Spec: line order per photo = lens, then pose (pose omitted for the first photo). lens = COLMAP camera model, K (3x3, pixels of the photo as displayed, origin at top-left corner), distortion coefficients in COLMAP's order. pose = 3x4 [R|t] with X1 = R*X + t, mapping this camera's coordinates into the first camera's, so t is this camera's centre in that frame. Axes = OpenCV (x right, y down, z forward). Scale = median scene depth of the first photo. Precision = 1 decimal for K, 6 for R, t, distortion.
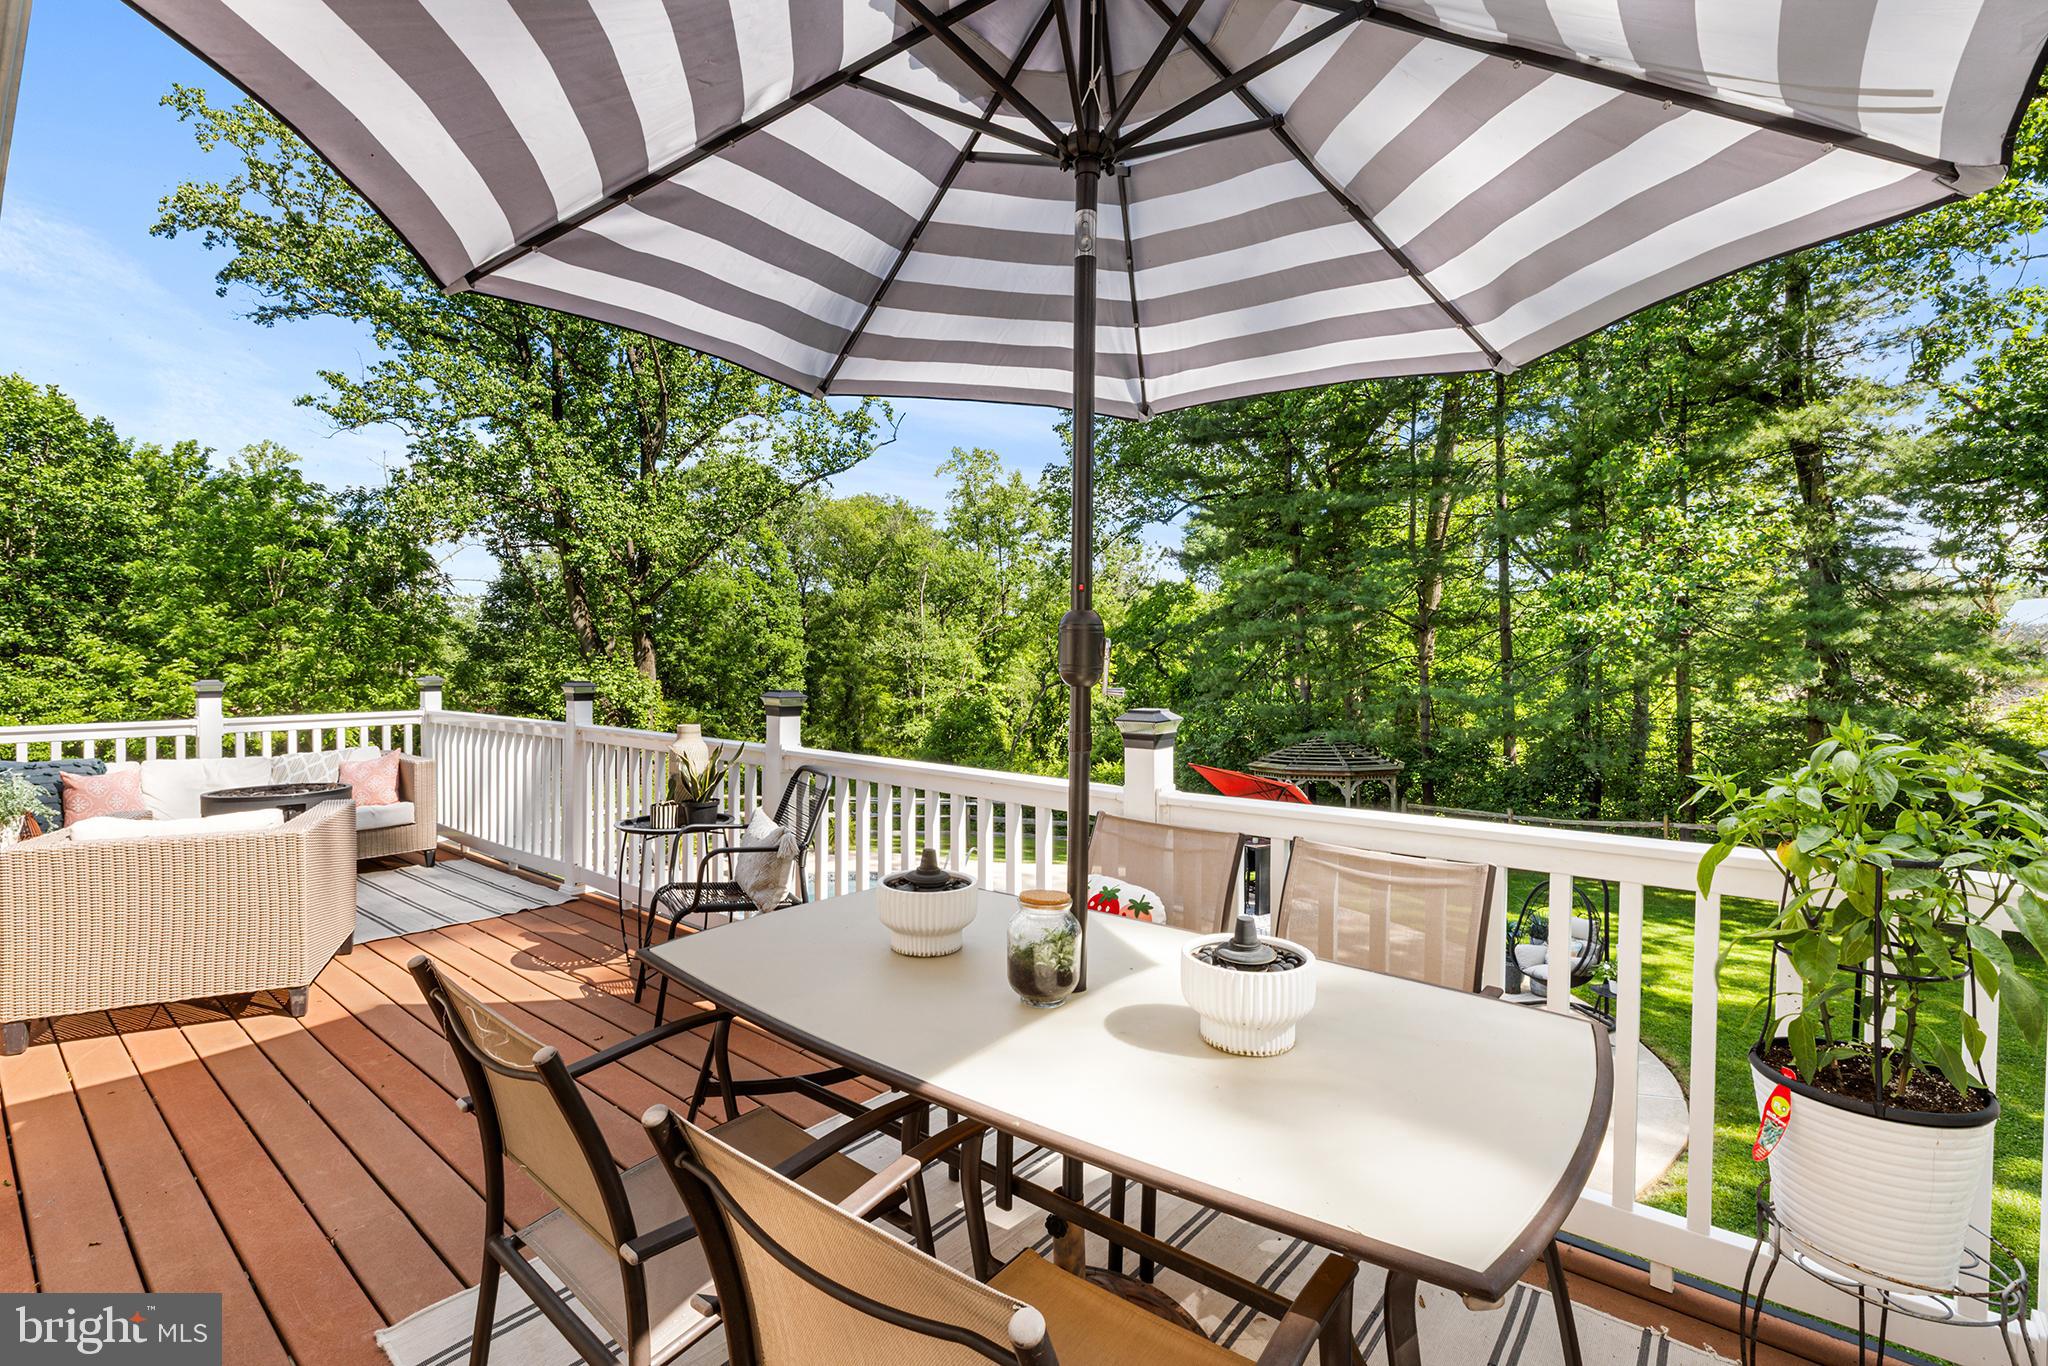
lens RADIAL K [[923.1, 0, 1020.5], [0, 923.1, 679.4], [0, 0, 1]] dist [-0.000245, 0.001872]
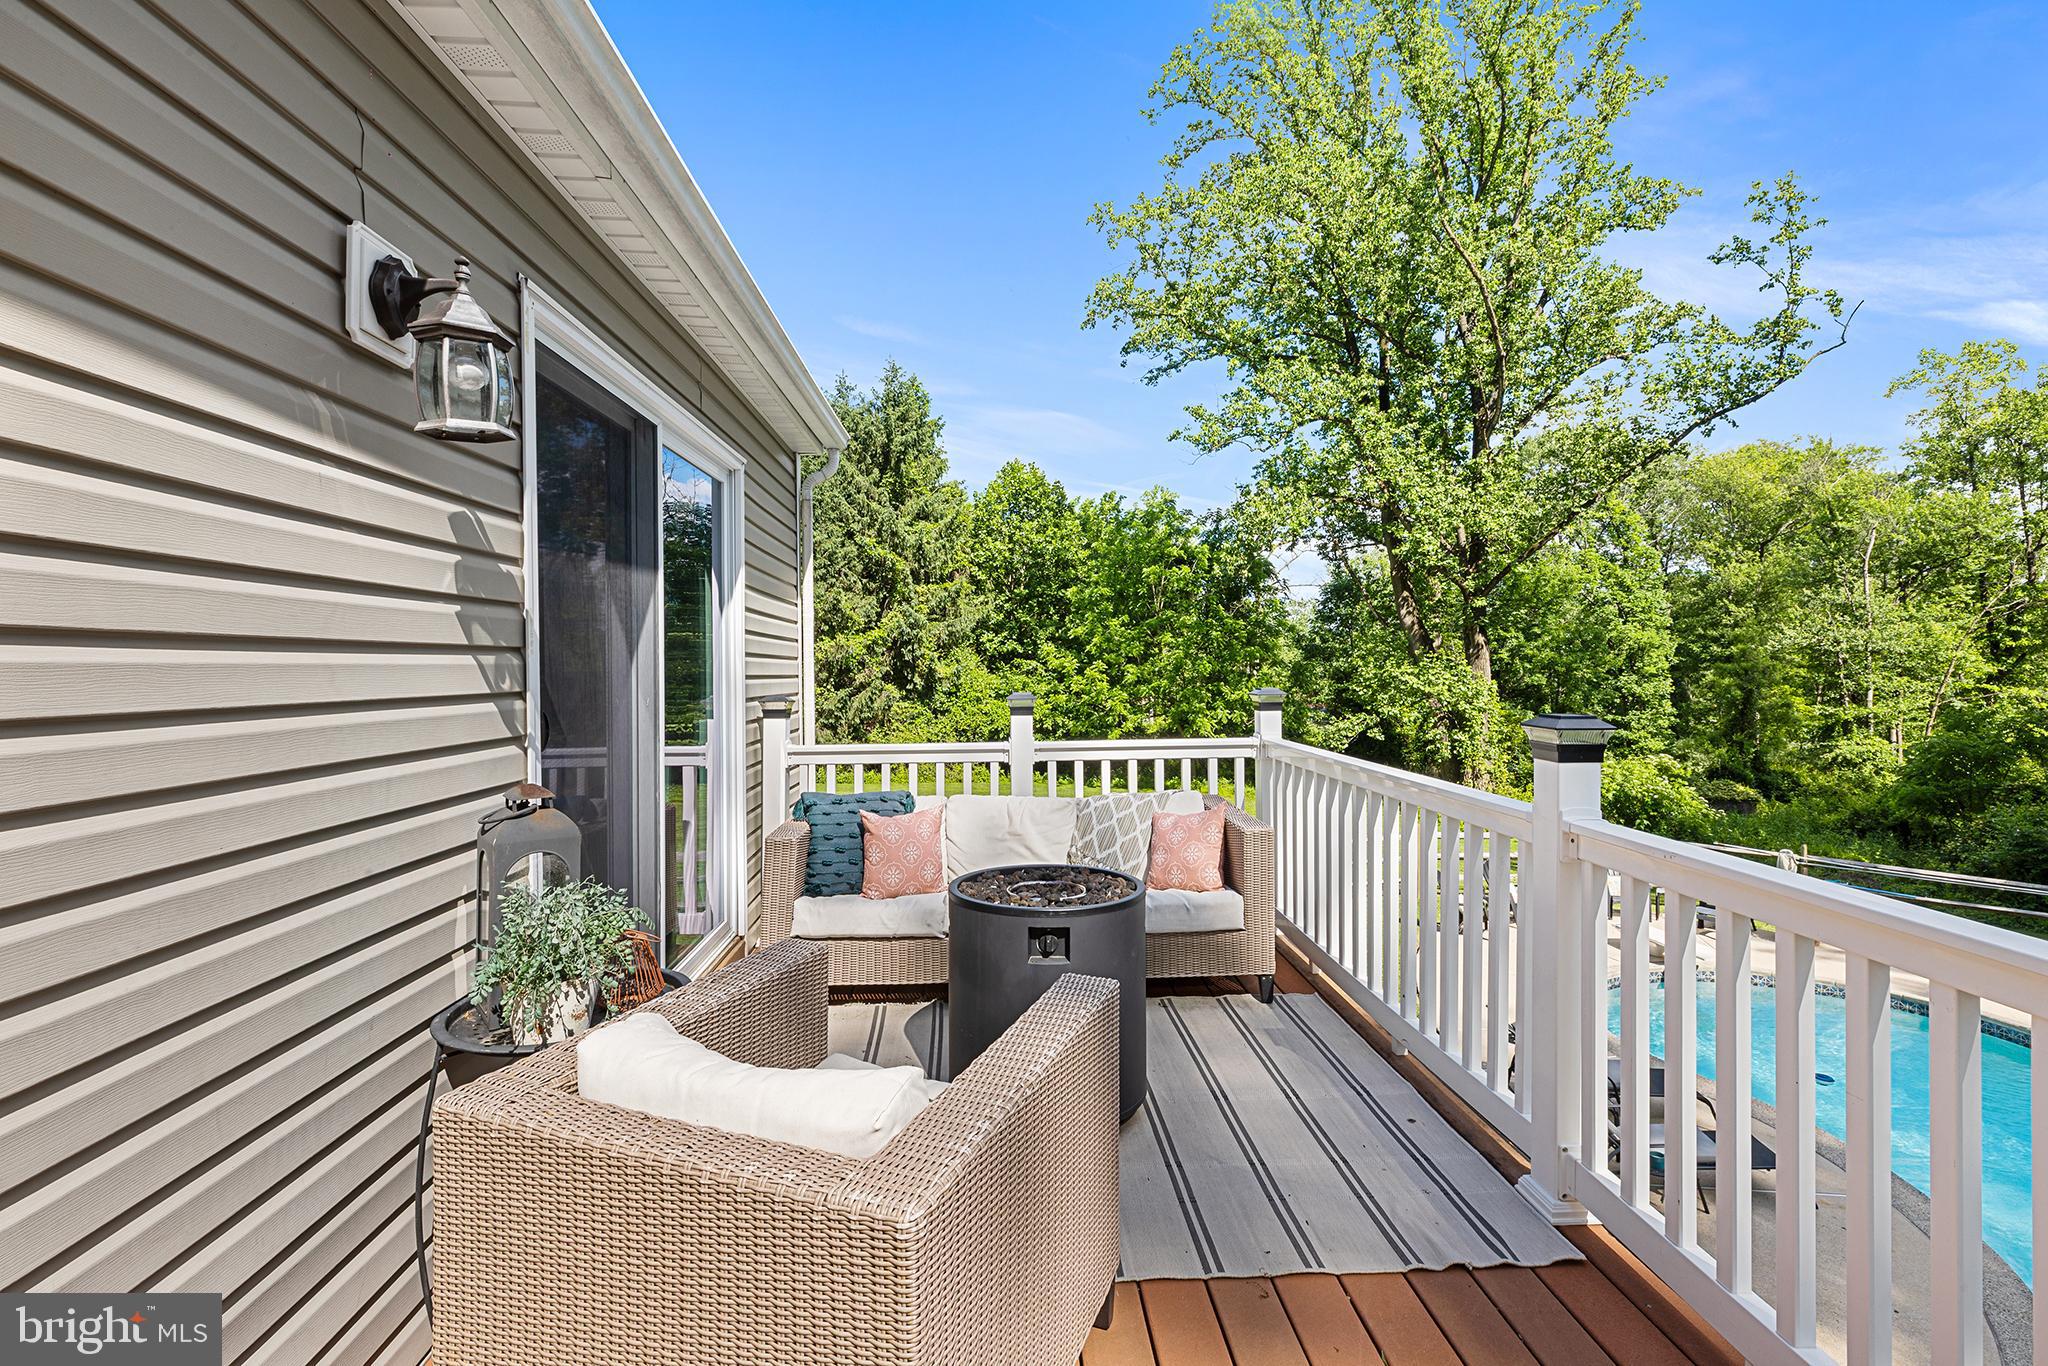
lens RADIAL K [[923.1, 0, 1028.3], [0, 923.1, 664.0], [0, 0, 1]] dist [-0.000245, 0.001872]
pose [[0.677722, -0.006611, -0.735288, -0.042454], [-0.004088, 0.999910, -0.012758, -0.001792], [0.735306, 0.011652, 0.677635, 0.067206]]
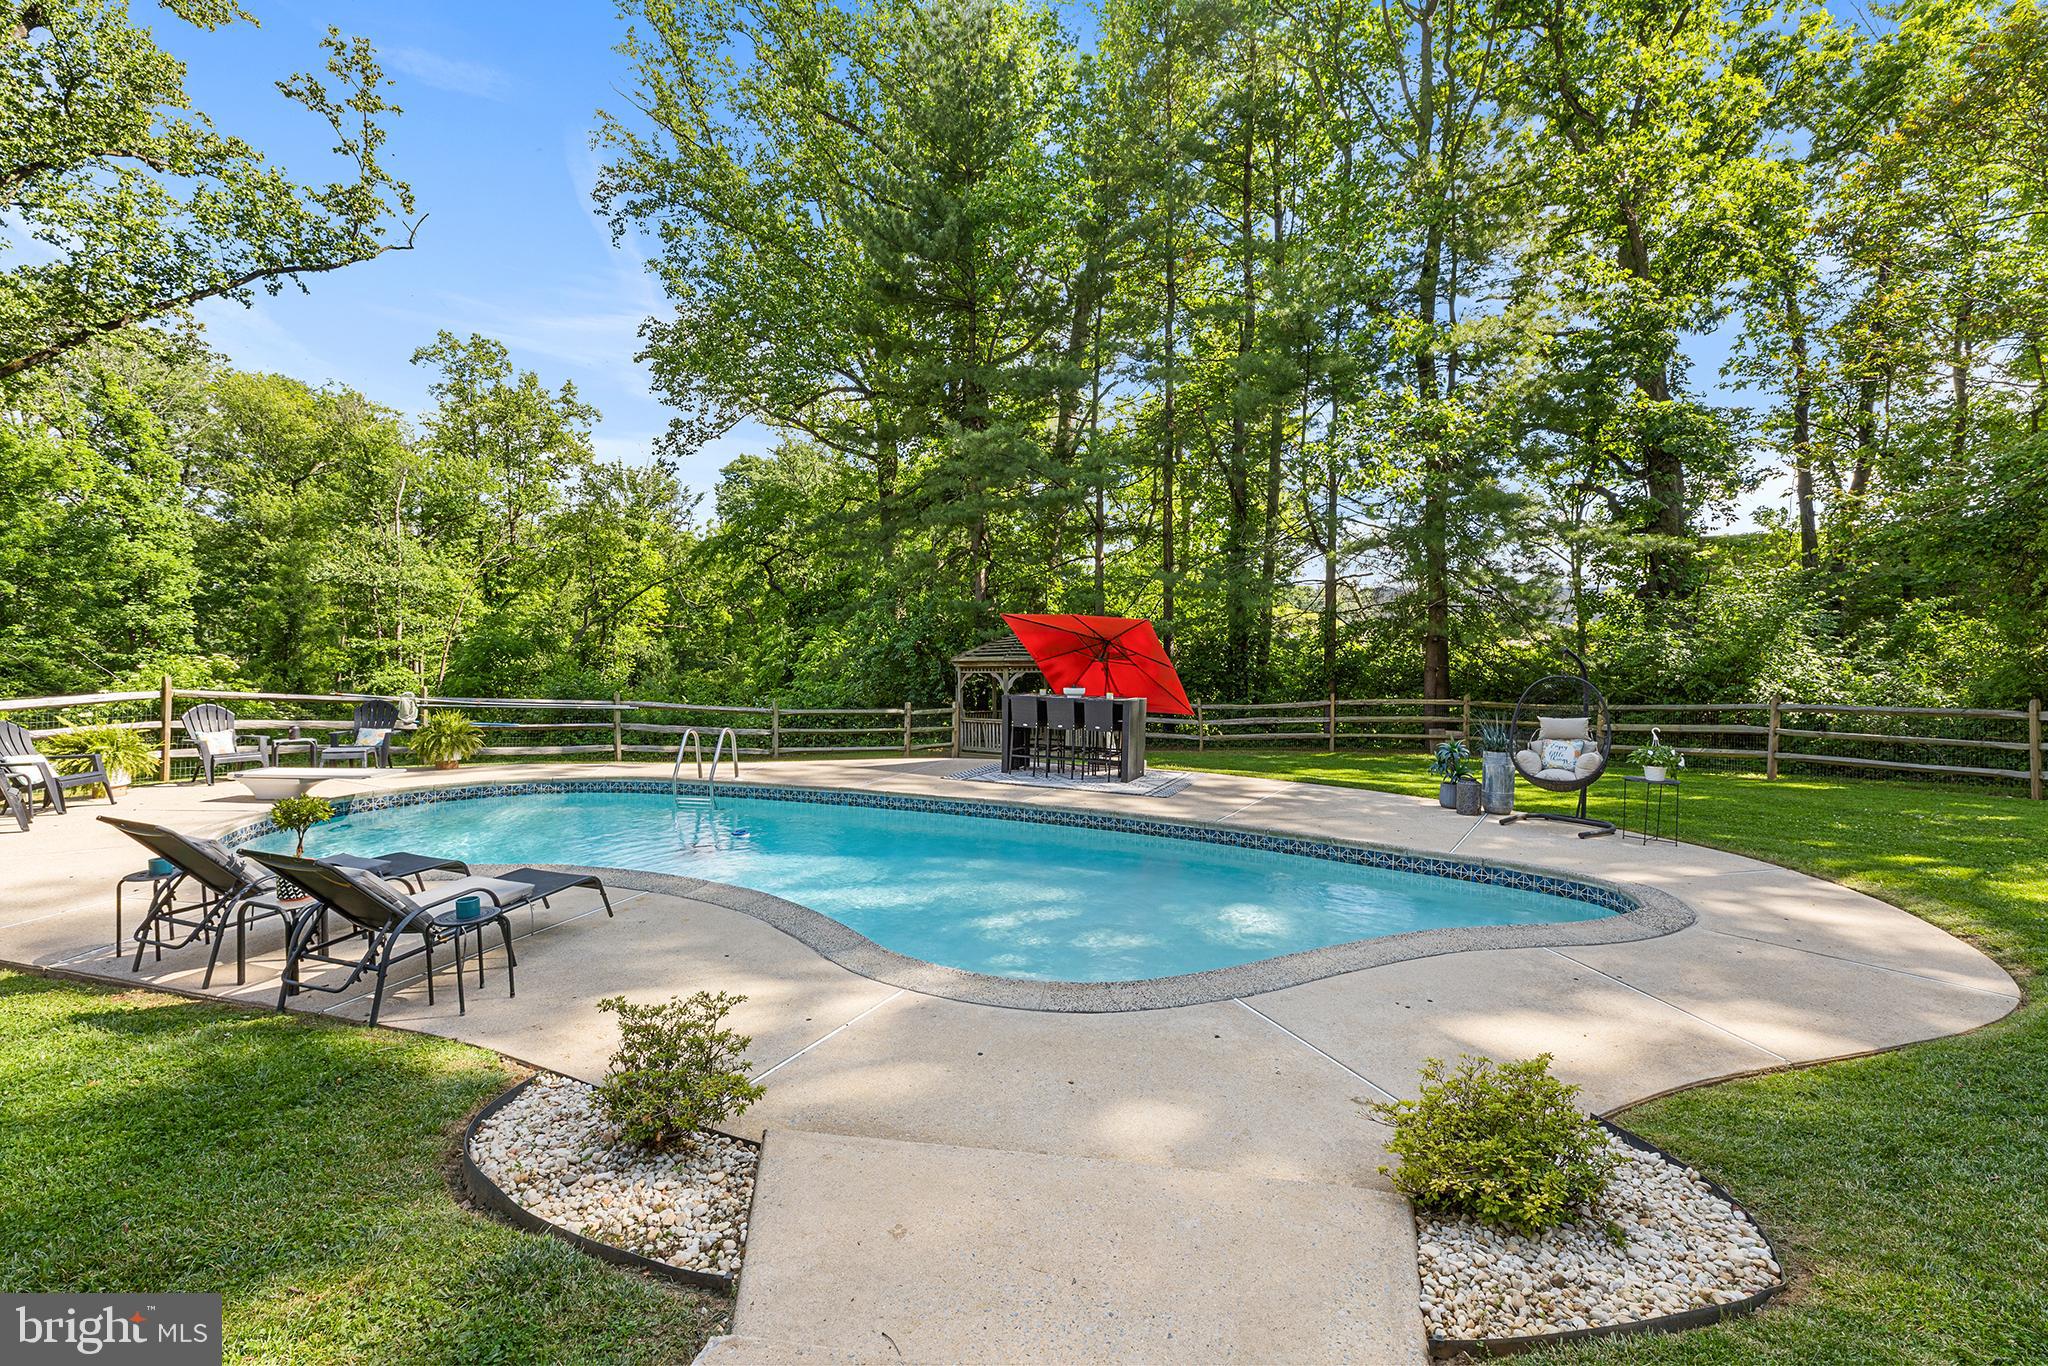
lens RADIAL K [[923.1, 0, 1028.0], [0, 923.1, 666.4], [0, 0, 1]] dist [-0.000245, 0.001872]
pose [[0.861615, 0.005217, 0.507536, -0.090414], [-0.011143, 0.999901, 0.008639, 0.060412], [-0.507440, -0.013099, 0.861587, 0.136763]]
